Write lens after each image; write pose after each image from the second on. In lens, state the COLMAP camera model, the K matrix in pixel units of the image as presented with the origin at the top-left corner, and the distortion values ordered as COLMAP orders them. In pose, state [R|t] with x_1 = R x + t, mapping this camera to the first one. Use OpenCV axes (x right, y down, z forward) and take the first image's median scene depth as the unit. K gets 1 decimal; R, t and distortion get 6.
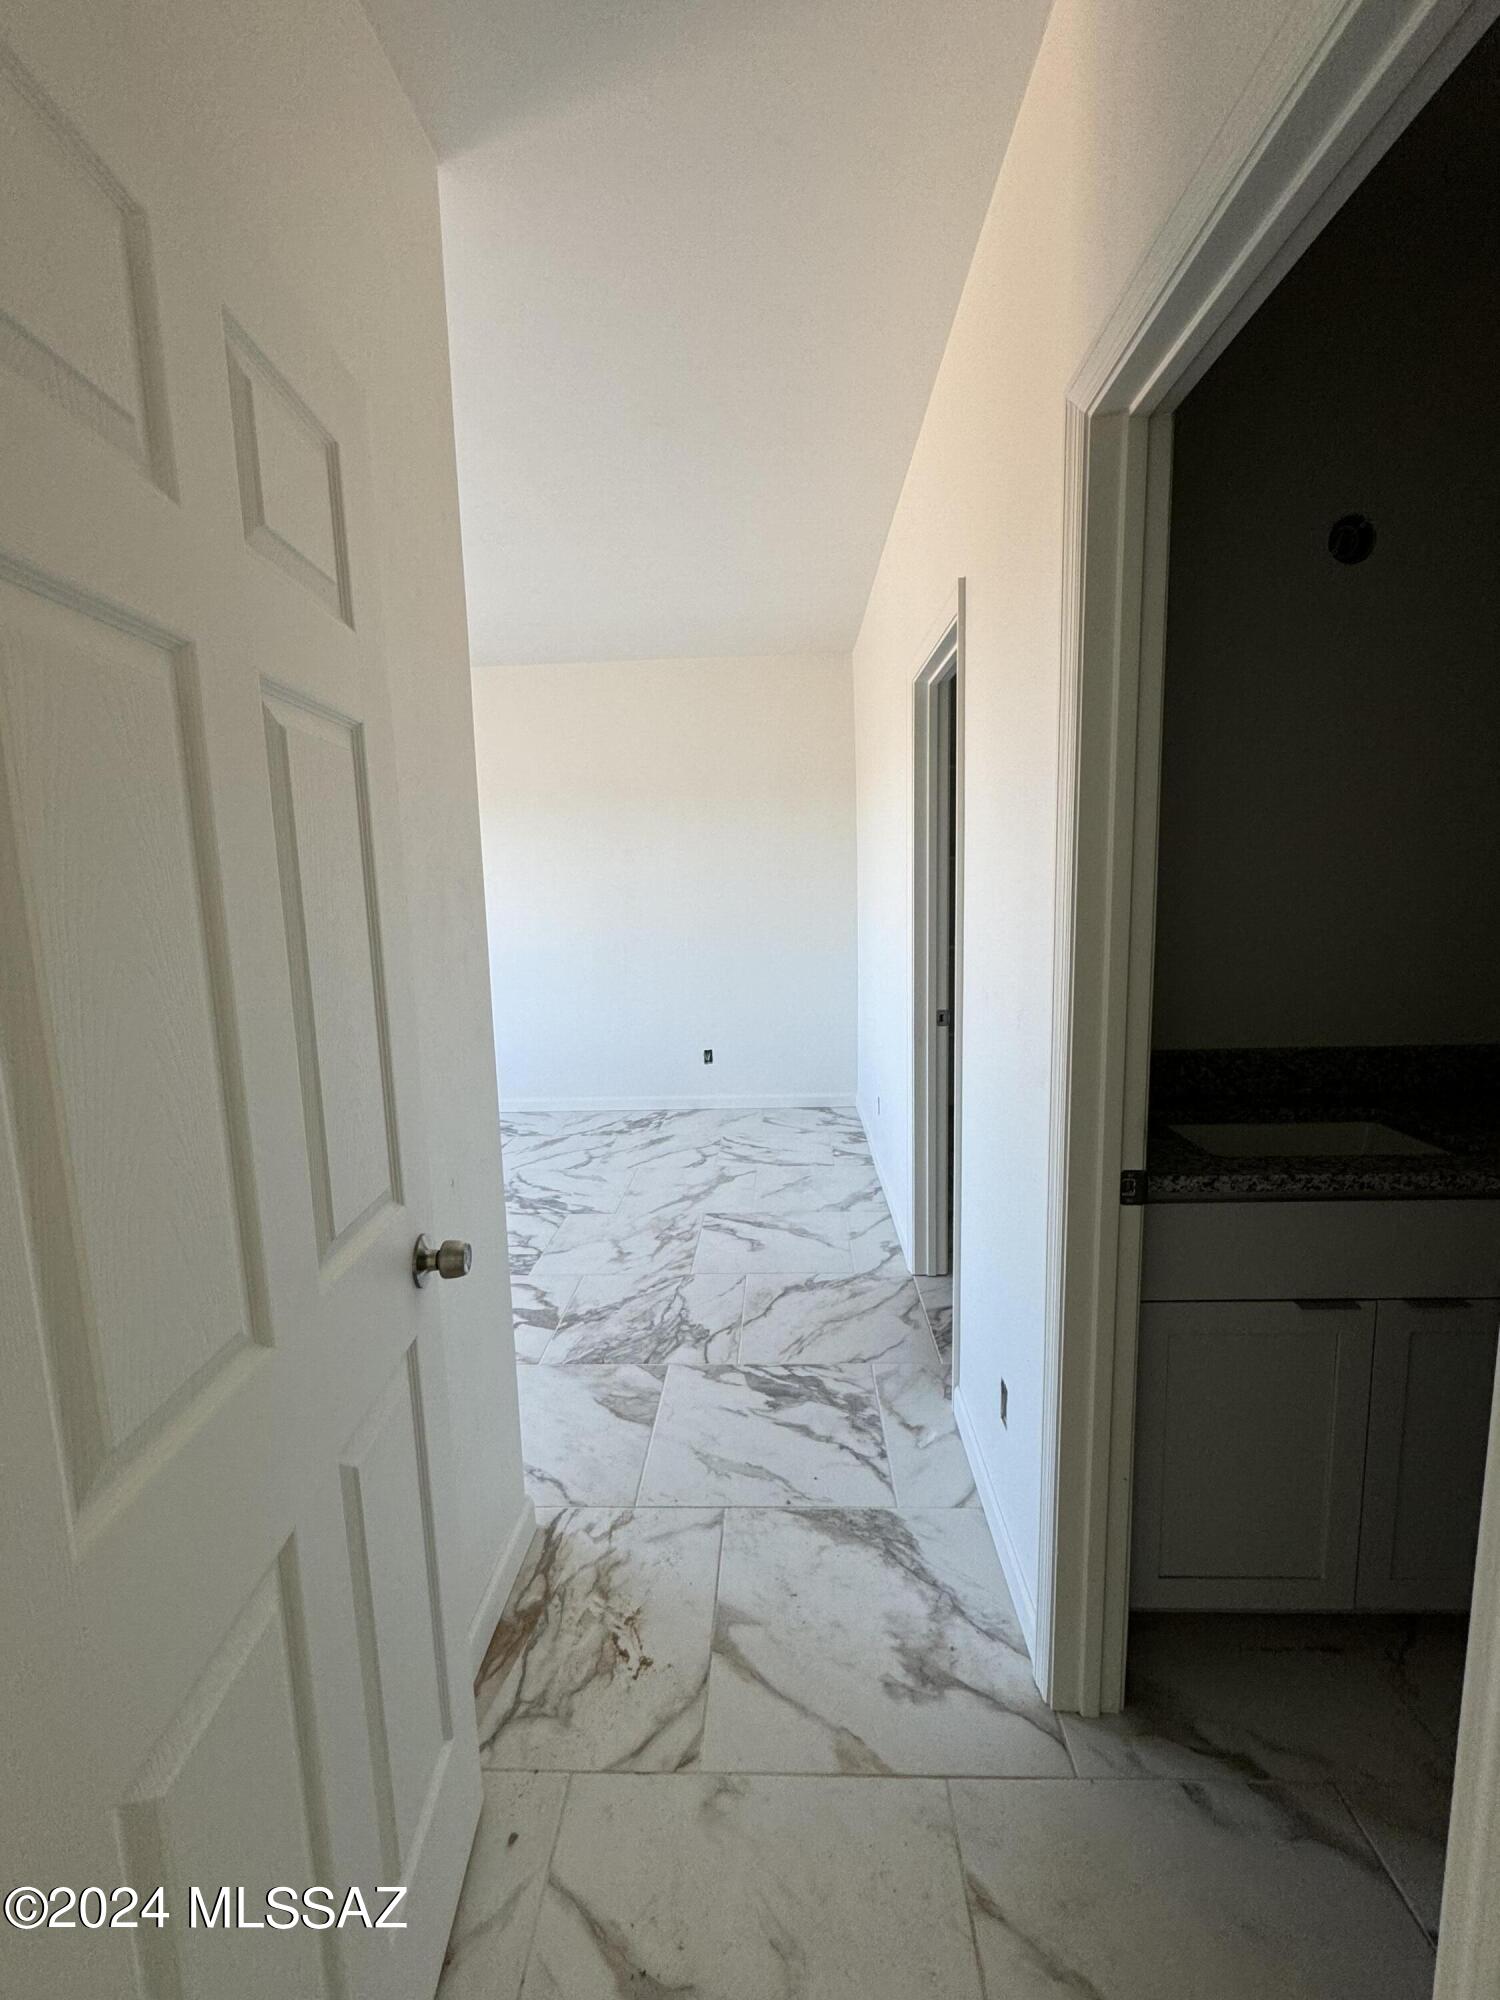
lens RADIAL K [[867.0, 0, 751.5], [0, 867.0, 999.6], [0, 0, 1]] dist [-0.001170, -0.000447]
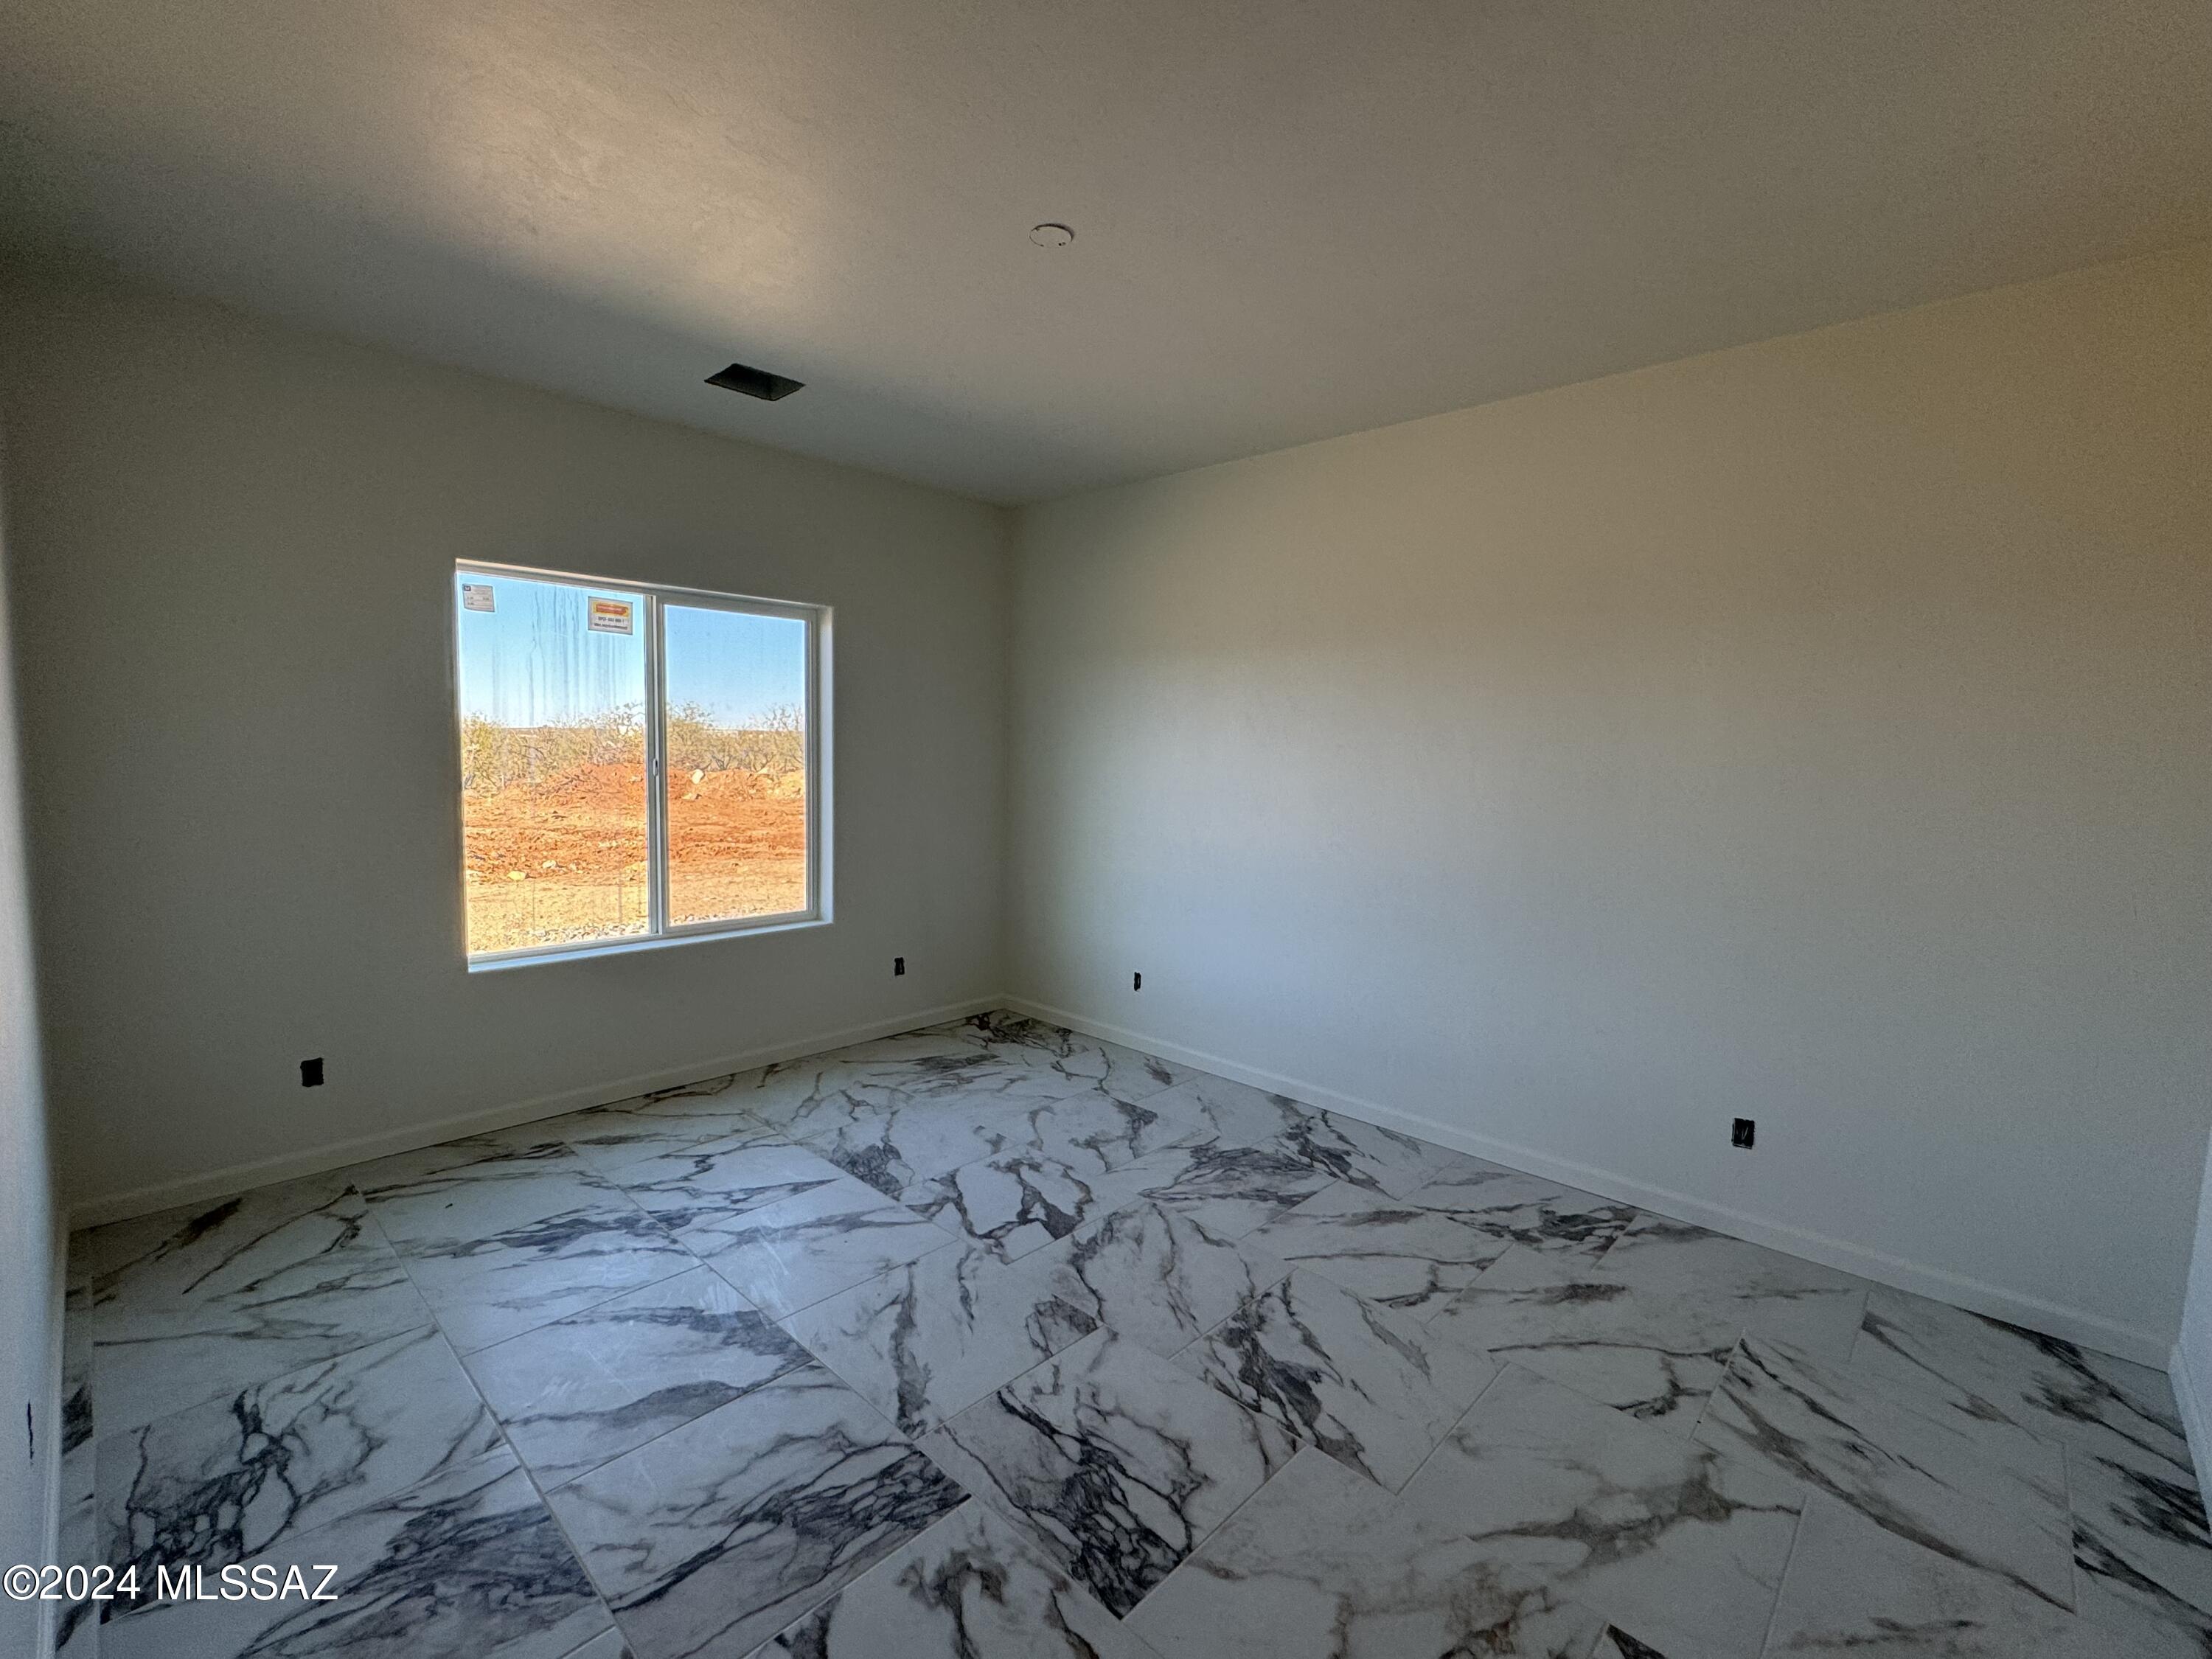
lens RADIAL K [[958.9, 0, 1113.5], [0, 958.9, 828.0], [0, 0, 1]] dist [-0.001170, -0.000447]
pose [[0.753795, 0.097037, -0.649905, 0.020352], [-0.129448, 0.991584, -0.002088, -0.068135], [0.644233, 0.085703, 0.760012, 0.396165]]
